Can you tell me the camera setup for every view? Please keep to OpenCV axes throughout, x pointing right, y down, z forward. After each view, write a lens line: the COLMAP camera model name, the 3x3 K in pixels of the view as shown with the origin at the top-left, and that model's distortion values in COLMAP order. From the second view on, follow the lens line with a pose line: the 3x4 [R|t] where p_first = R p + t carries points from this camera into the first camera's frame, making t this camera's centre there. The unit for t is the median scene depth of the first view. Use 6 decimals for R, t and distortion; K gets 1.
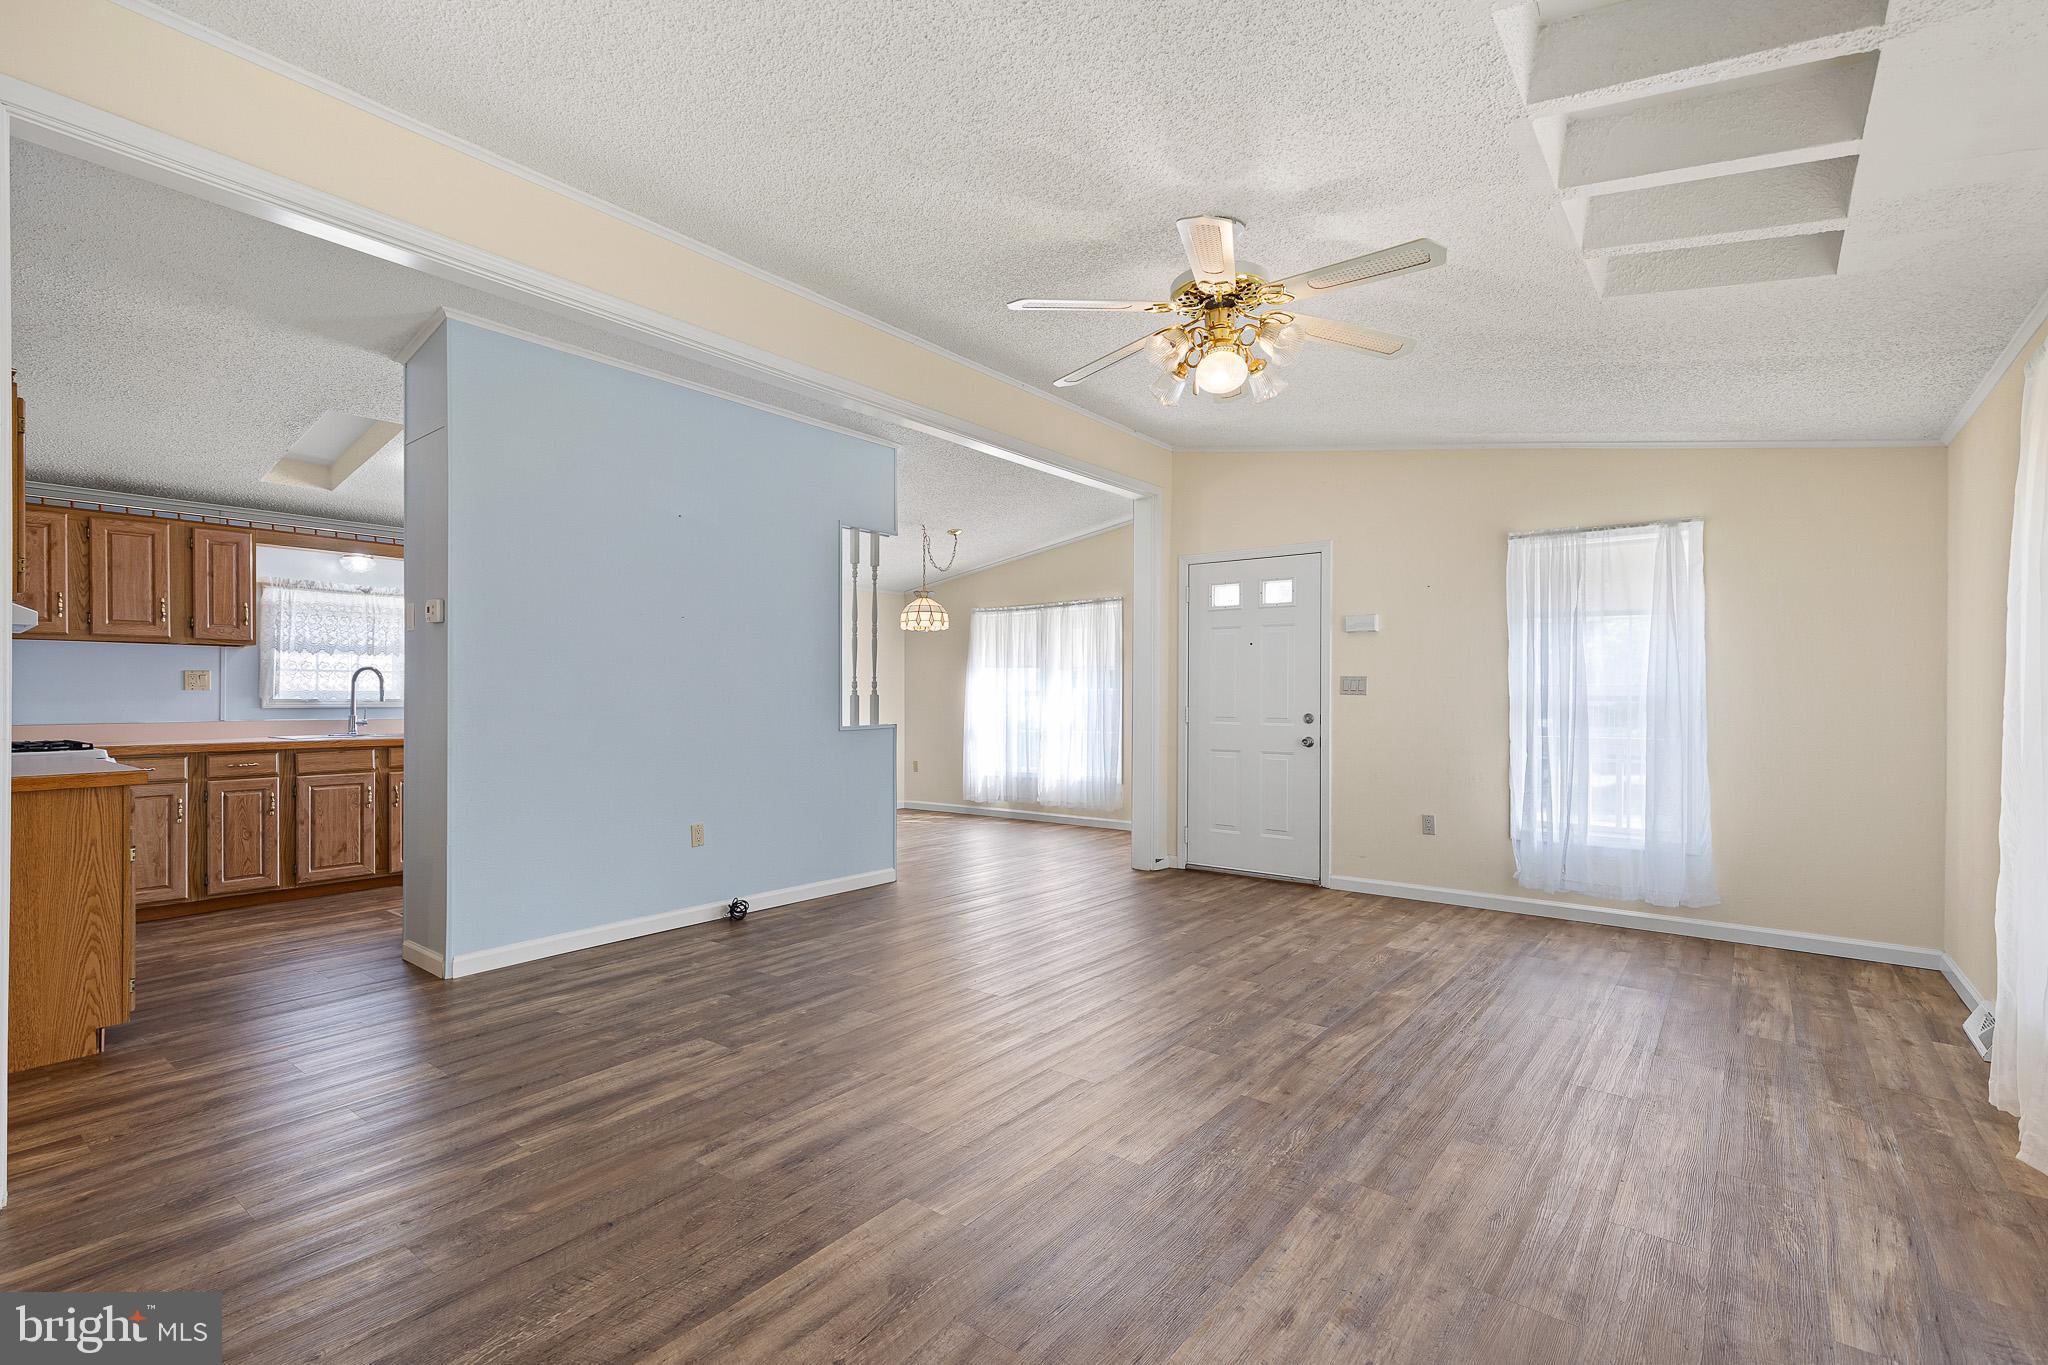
lens RADIAL K [[913.2, 0, 1004.6], [0, 913.2, 691.4], [0, 0, 1]] dist [0.015292, -0.000185]
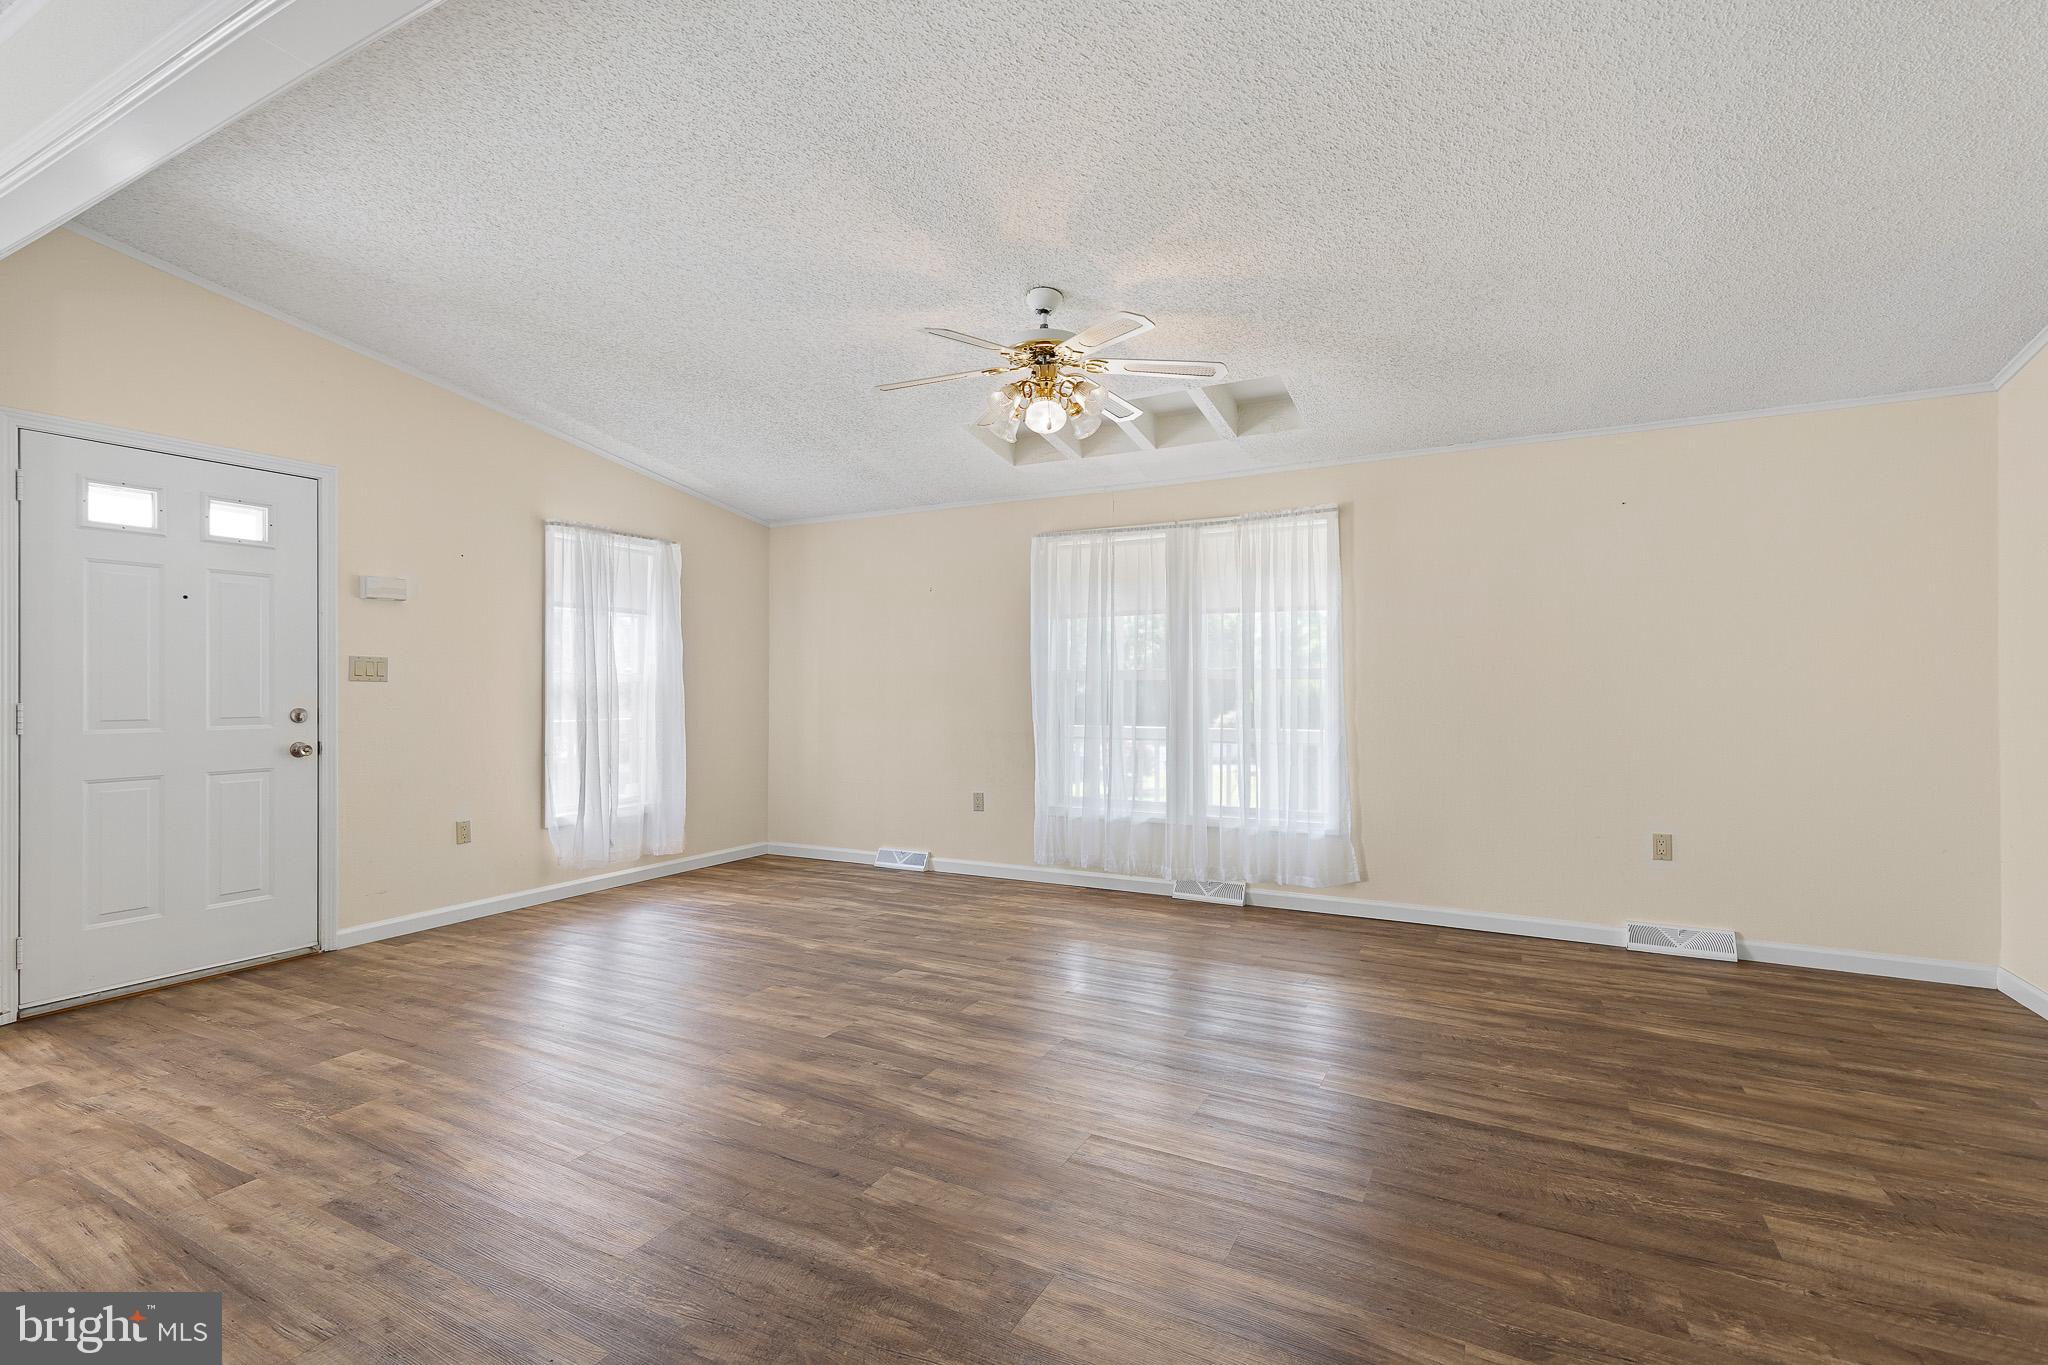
lens RADIAL K [[938.0, 0, 1024.0], [0, 938.0, 682.5], [0, 0, 1]] dist [0.010237, 0.000112]
pose [[-0.178180, 0.001027, 0.983997, -0.657770], [-0.003997, 0.999990, -0.001768, 0.005258], [-0.983990, -0.004248, -0.178174, 0.830468]]
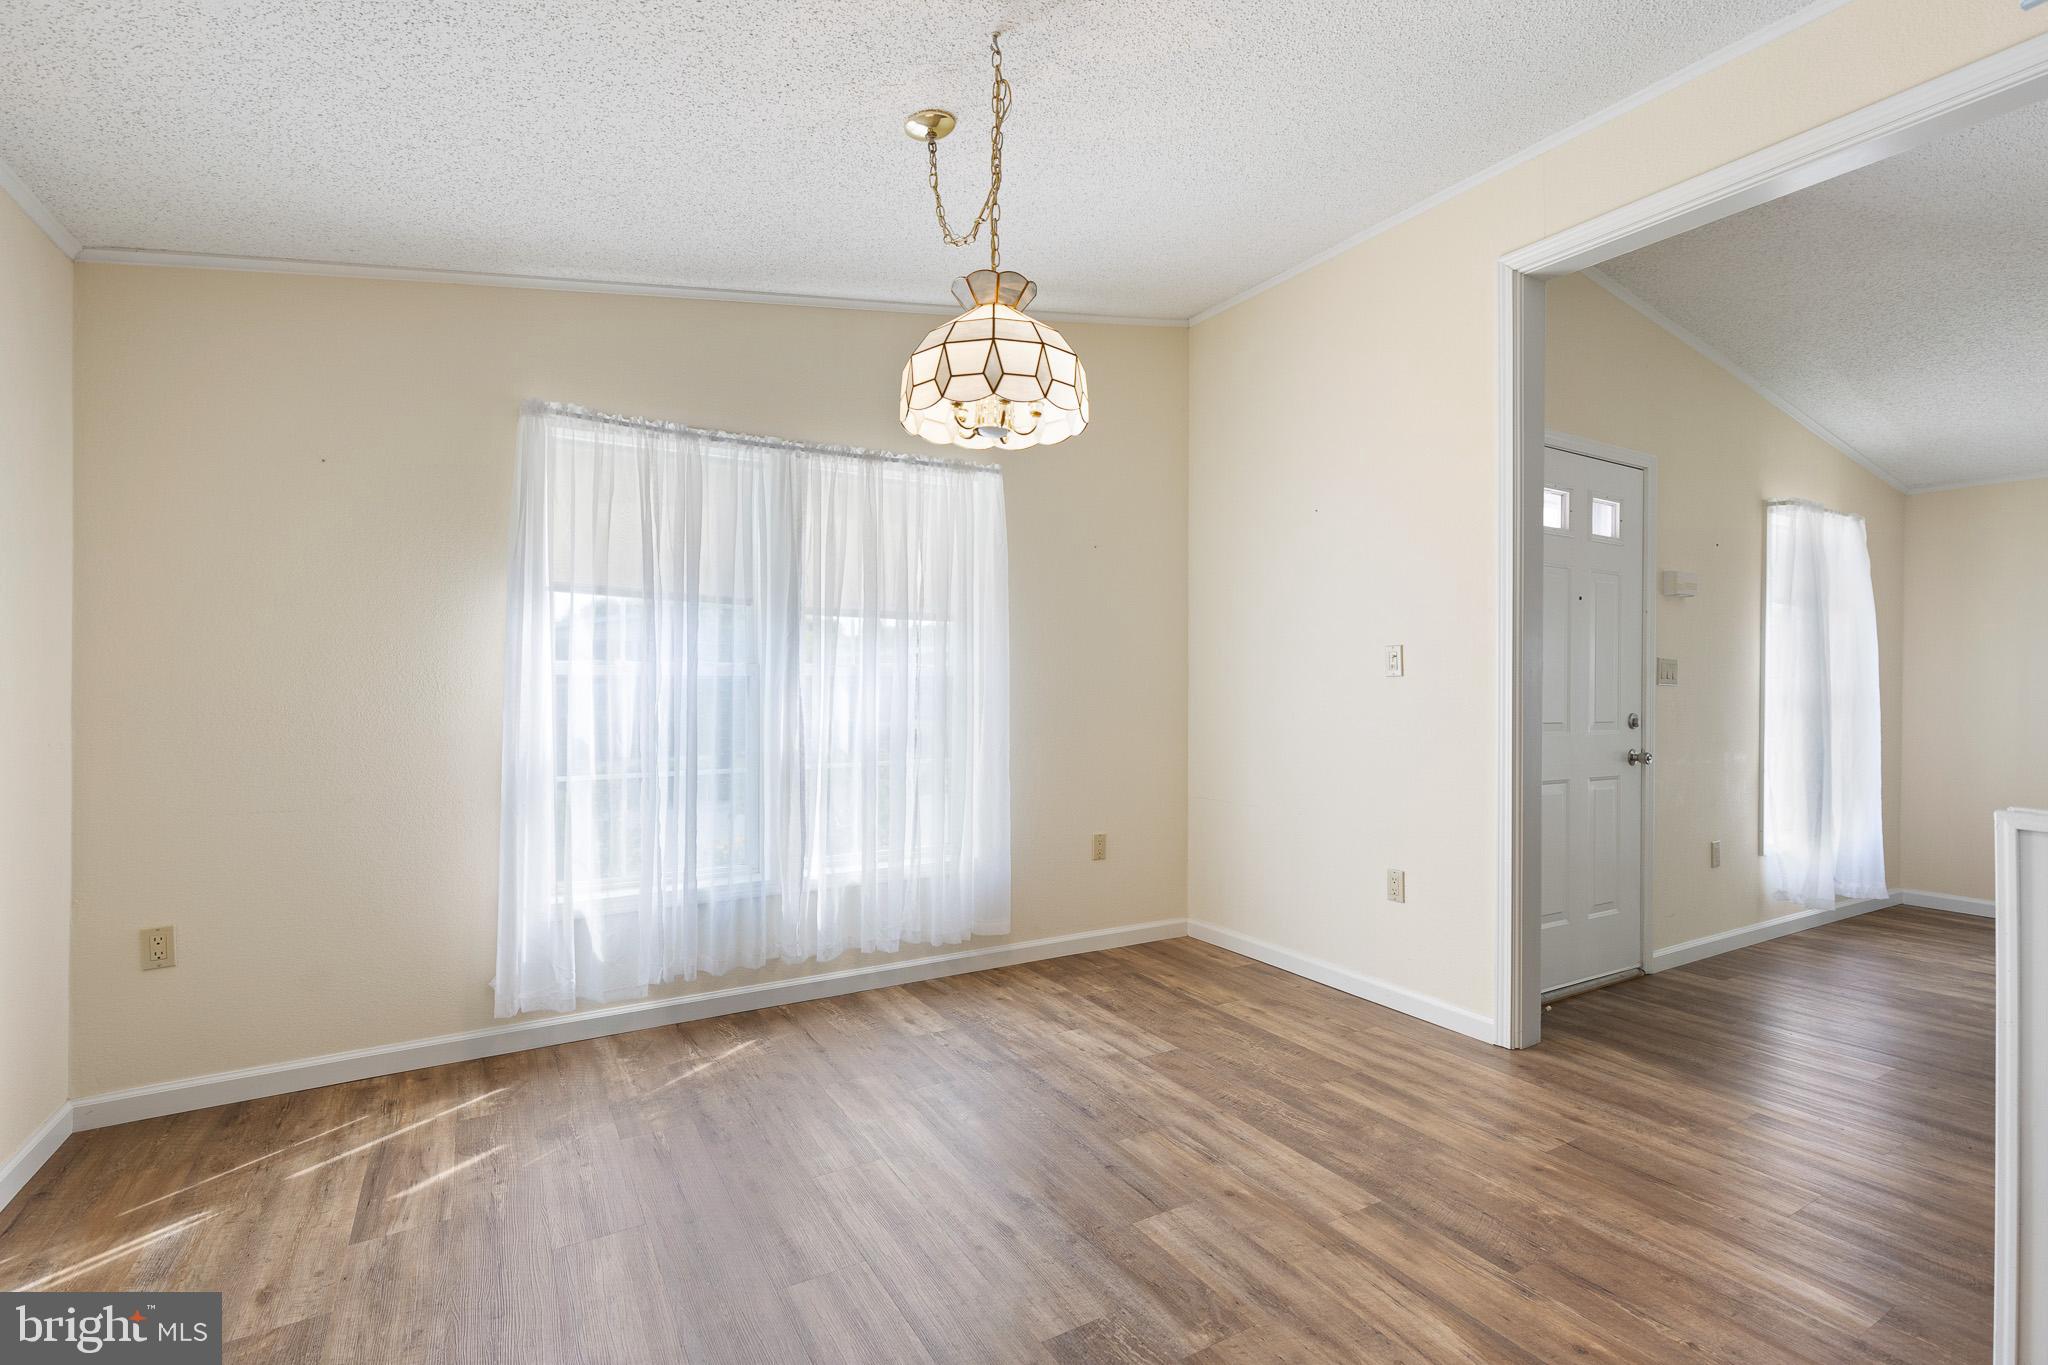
lens RADIAL K [[927.4, 0, 1029.2], [0, 927.4, 679.9], [0, 0, 1]] dist [0.017102, -0.000533]
pose [[0.348752, 0.005400, 0.937199, -0.622598], [-0.012365, 0.999923, -0.001160, 0.009121], [-0.937133, -0.011184, 0.348792, 1.659229]]
